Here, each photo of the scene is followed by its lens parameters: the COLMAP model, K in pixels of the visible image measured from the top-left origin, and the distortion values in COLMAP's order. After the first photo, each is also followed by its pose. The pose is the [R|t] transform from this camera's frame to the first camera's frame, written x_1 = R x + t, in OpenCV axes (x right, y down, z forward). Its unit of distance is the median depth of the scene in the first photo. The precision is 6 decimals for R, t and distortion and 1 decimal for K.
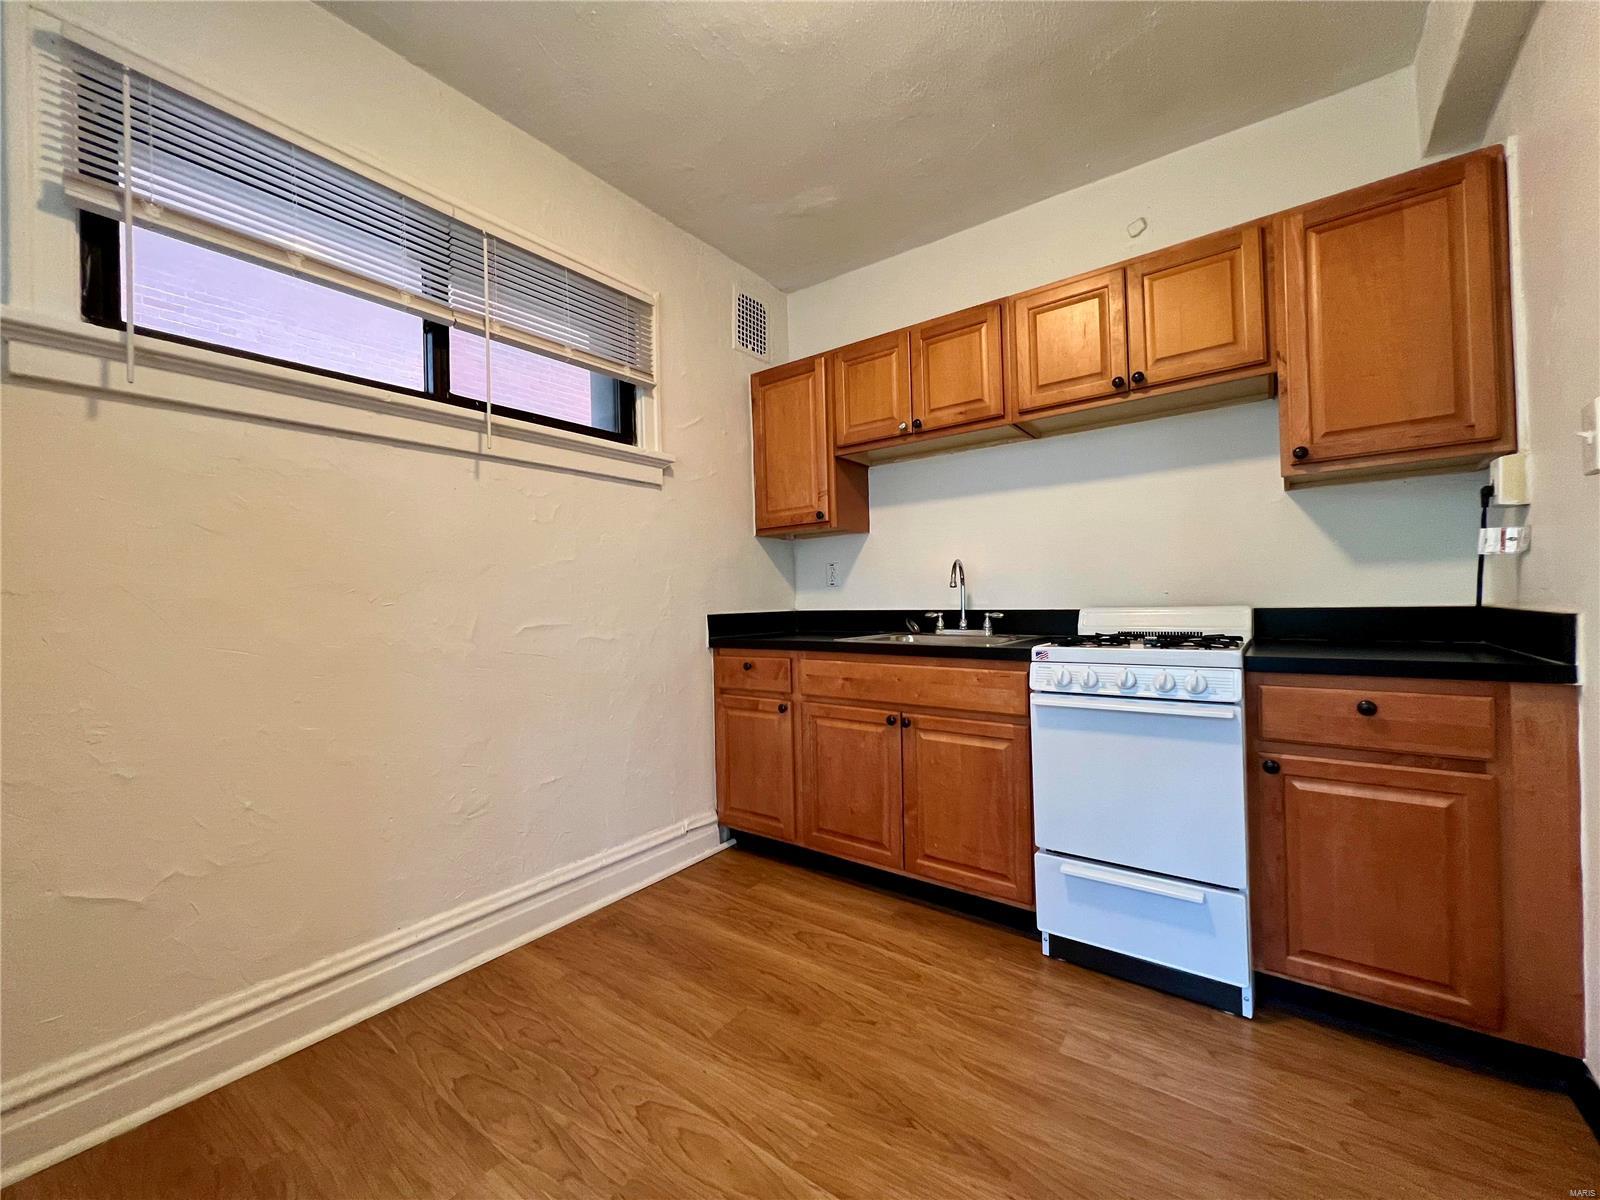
lens RADIAL K [[636.9, 0, 800.0], [0, 636.9, 600.0], [0, 0, 1]] dist [-0.001337, -0.000074]
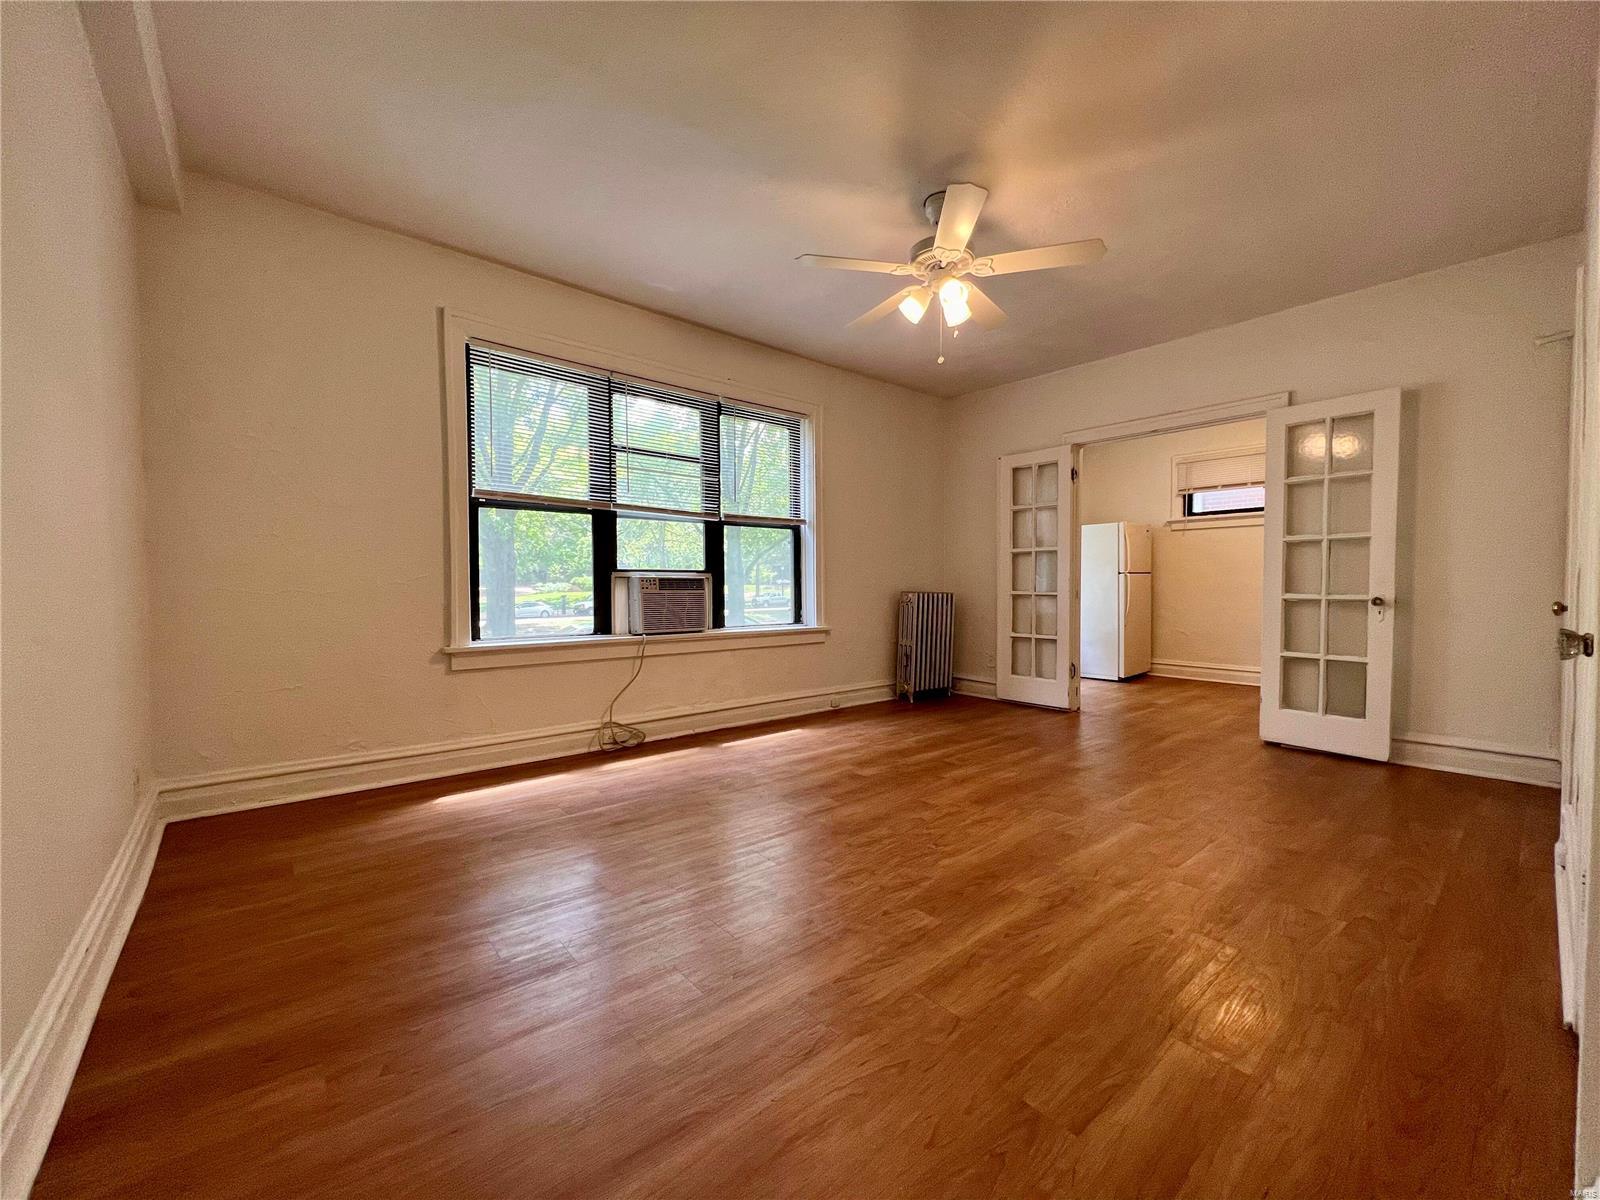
lens RADIAL K [[636.9, 0, 800.0], [0, 636.9, 600.0], [0, 0, 1]] dist [-0.001337, -0.000074]
pose [[-0.214883, 0.045151, -0.975596, 2.477569], [0.005031, 0.998969, 0.045125, -0.014238], [0.976627, 0.004788, -0.214888, -0.481325]]
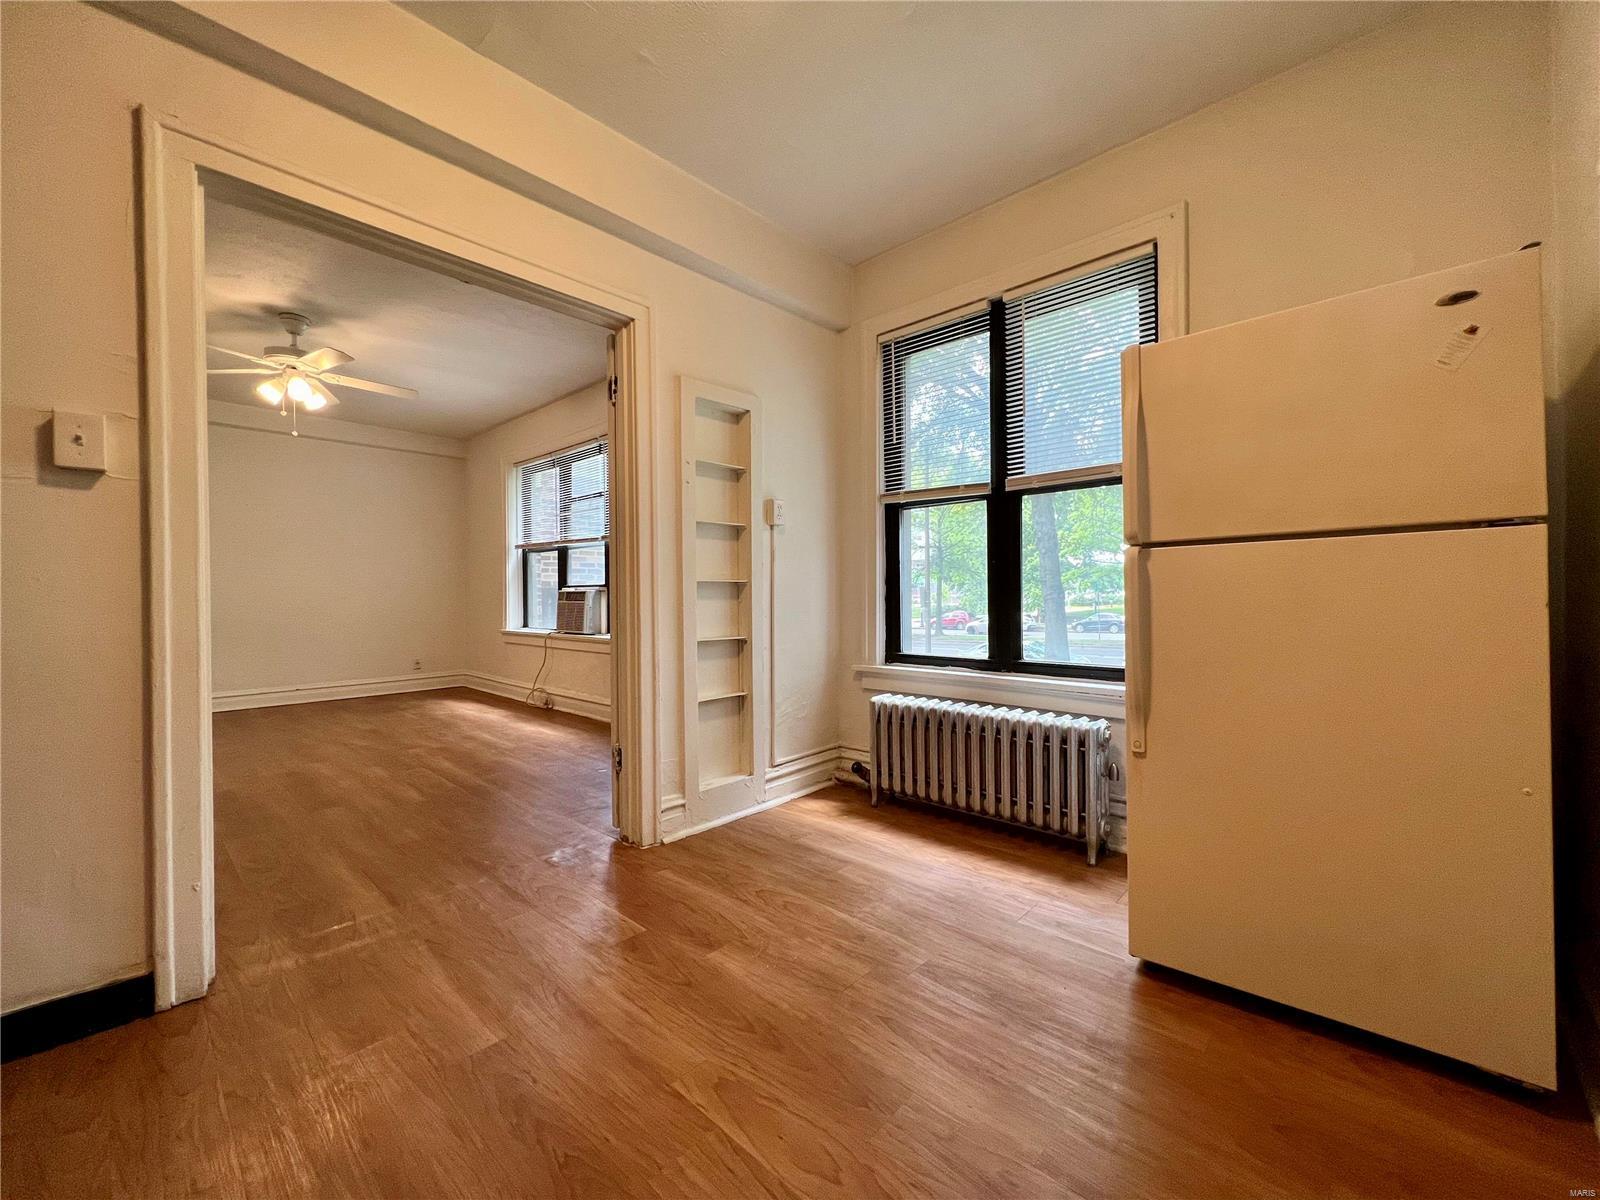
lens RADIAL K [[636.9, 0, 800.0], [0, 636.9, 600.0], [0, 0, 1]] dist [-0.001337, -0.000074]
pose [[-0.995122, 0.027469, 0.094752, -0.128365], [0.028014, 0.999598, 0.004430, 0.043895], [-0.094593, 0.007063, -0.995491, 0.983644]]
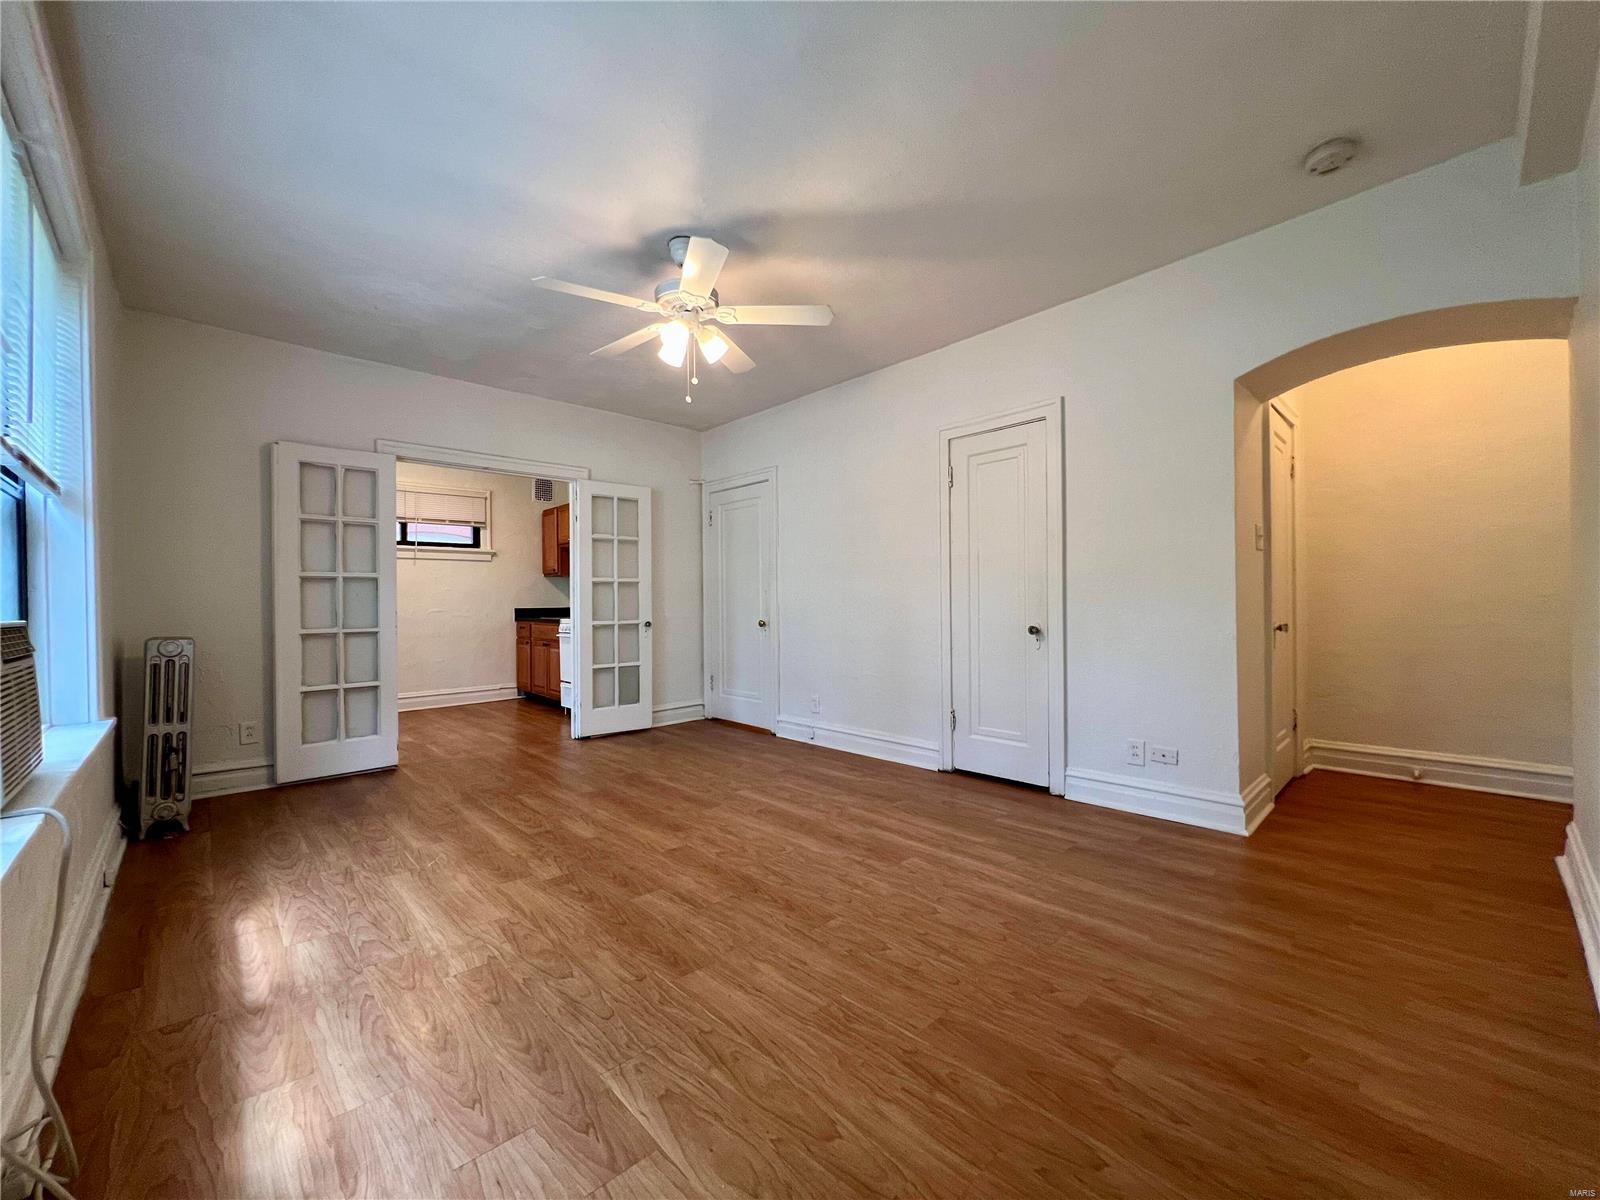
lens RADIAL K [[636.9, 0, 800.0], [0, 636.9, 600.0], [0, 0, 1]] dist [-0.001337, -0.000074]
pose [[0.986751, 0.011141, -0.161857, 1.666234], [-0.011461, 0.999934, -0.001047, -0.026989], [0.161835, 0.002888, 0.986814, -1.616162]]
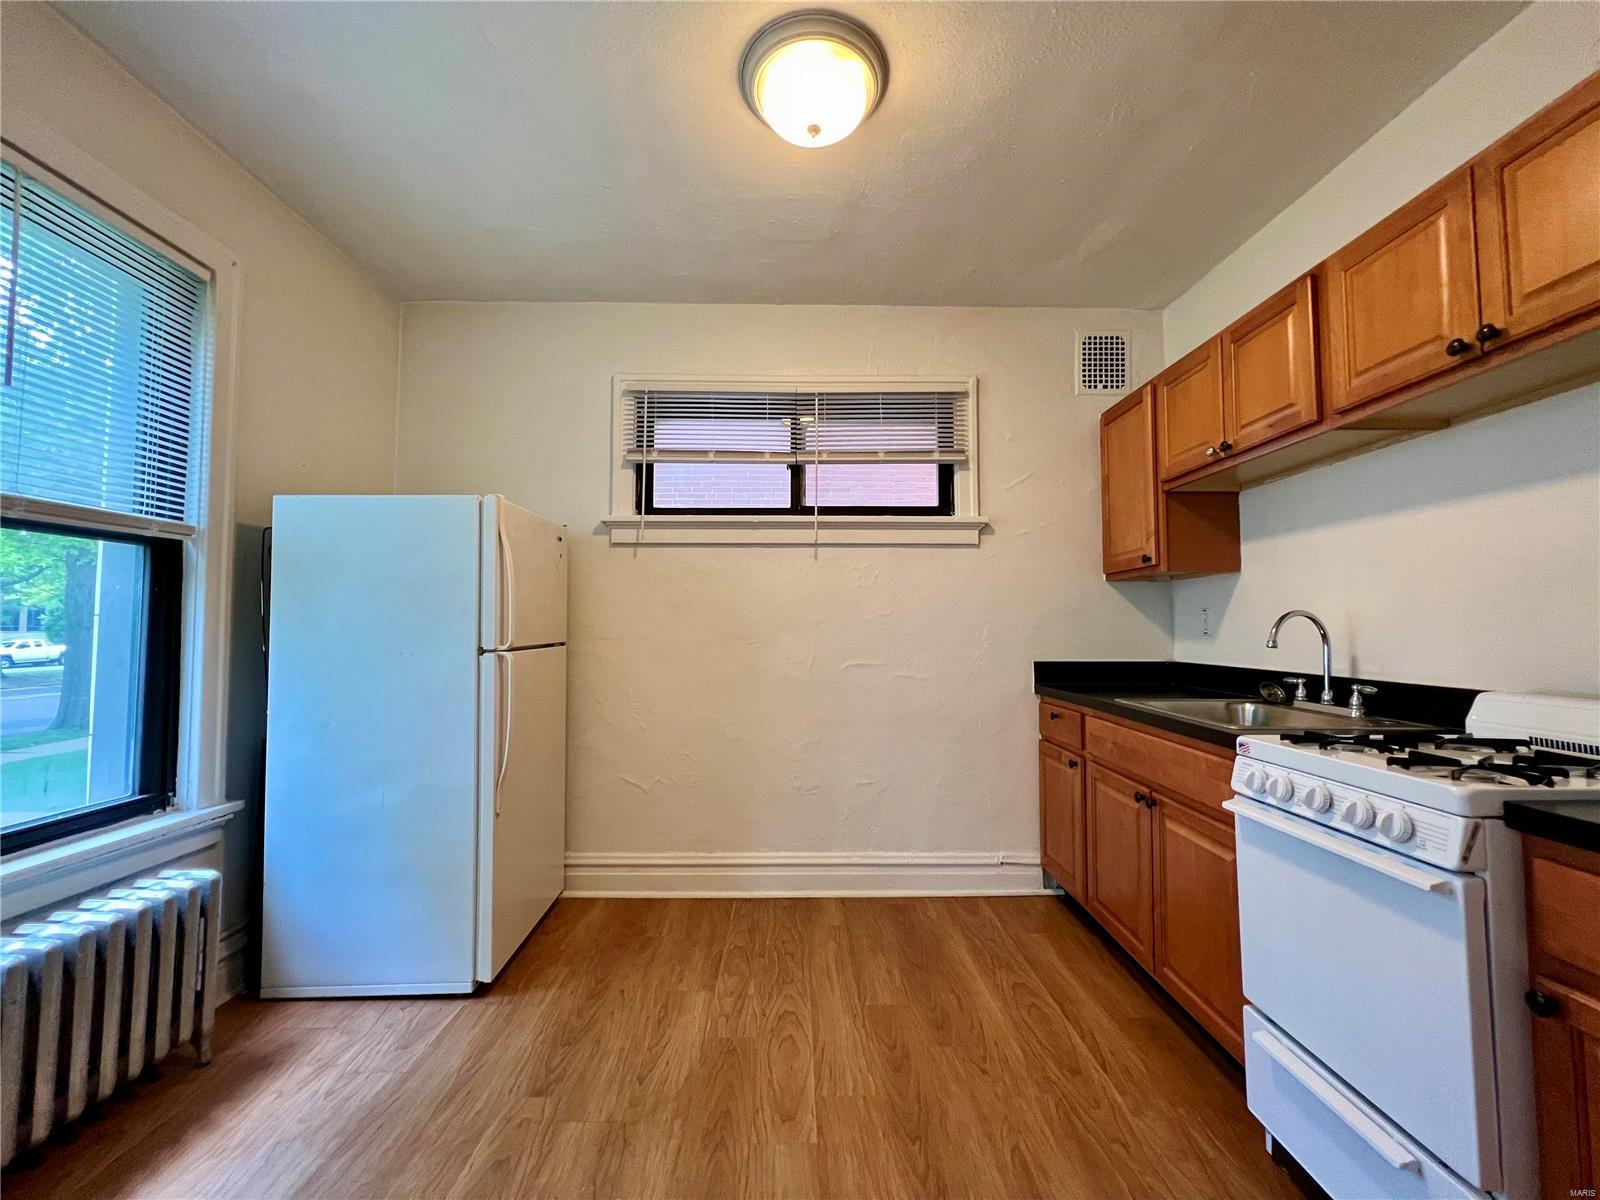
lens RADIAL K [[636.9, 0, 800.0], [0, 636.9, 600.0], [0, 0, 1]] dist [-0.001337, -0.000074]
pose [[0.609855, -0.012728, -0.792411, 0.516456], [-0.013716, 0.999552, -0.026611, -0.050837], [0.792394, 0.027097, 0.609407, 0.071850]]
